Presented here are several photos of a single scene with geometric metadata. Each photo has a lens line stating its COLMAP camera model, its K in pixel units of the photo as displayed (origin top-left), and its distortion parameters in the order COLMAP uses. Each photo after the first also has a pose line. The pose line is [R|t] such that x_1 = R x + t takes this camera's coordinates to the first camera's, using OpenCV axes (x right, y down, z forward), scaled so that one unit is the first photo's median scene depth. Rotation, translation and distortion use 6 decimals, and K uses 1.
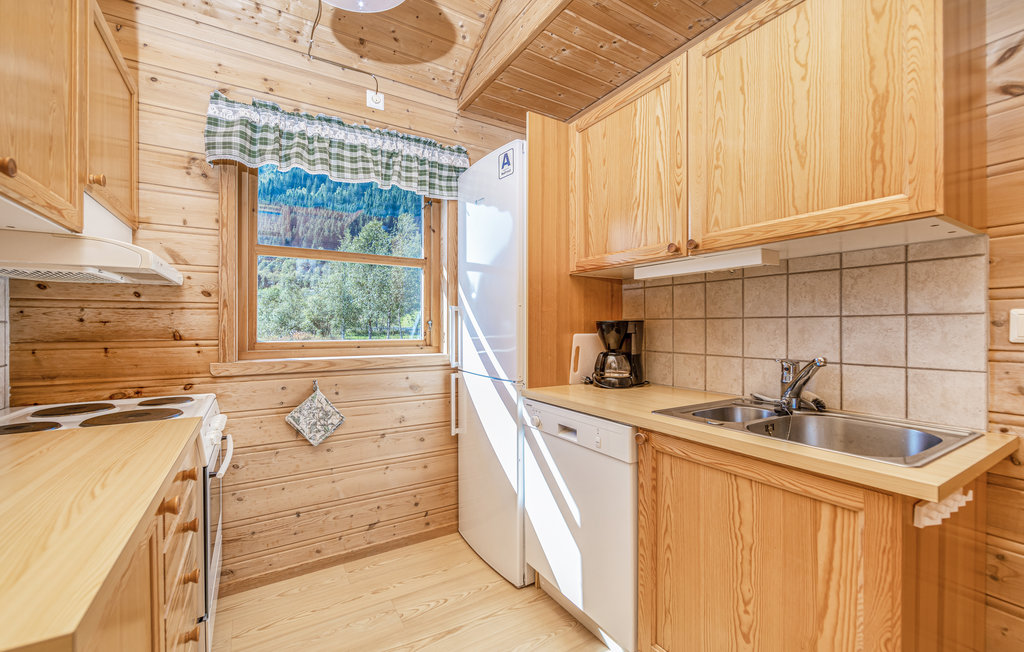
lens RADIAL K [[403.7, 0, 499.9], [0, 403.7, 325.7], [0, 0, 1]] dist [-0.000570, -0.000042]
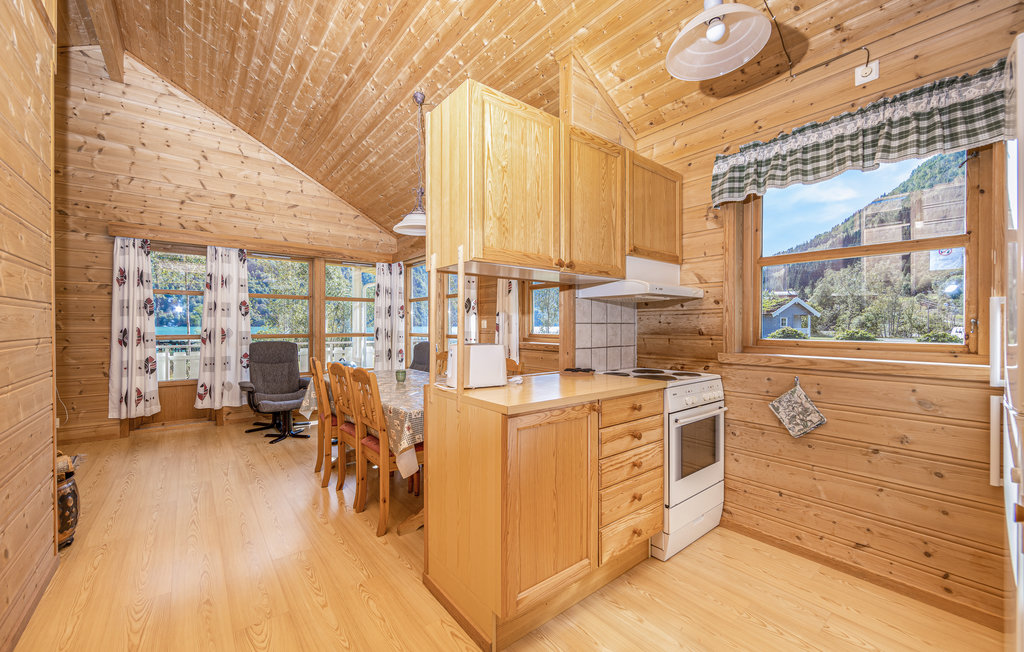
lens RADIAL K [[403.7, 0, 499.9], [0, 403.7, 325.7], [0, 0, 1]] dist [-0.000570, -0.000042]
pose [[0.113477, 0.001194, -0.993540, 0.519334], [-0.001020, 0.999999, 0.001085, 0.000186], [0.993540, 0.000891, 0.113478, 0.097607]]
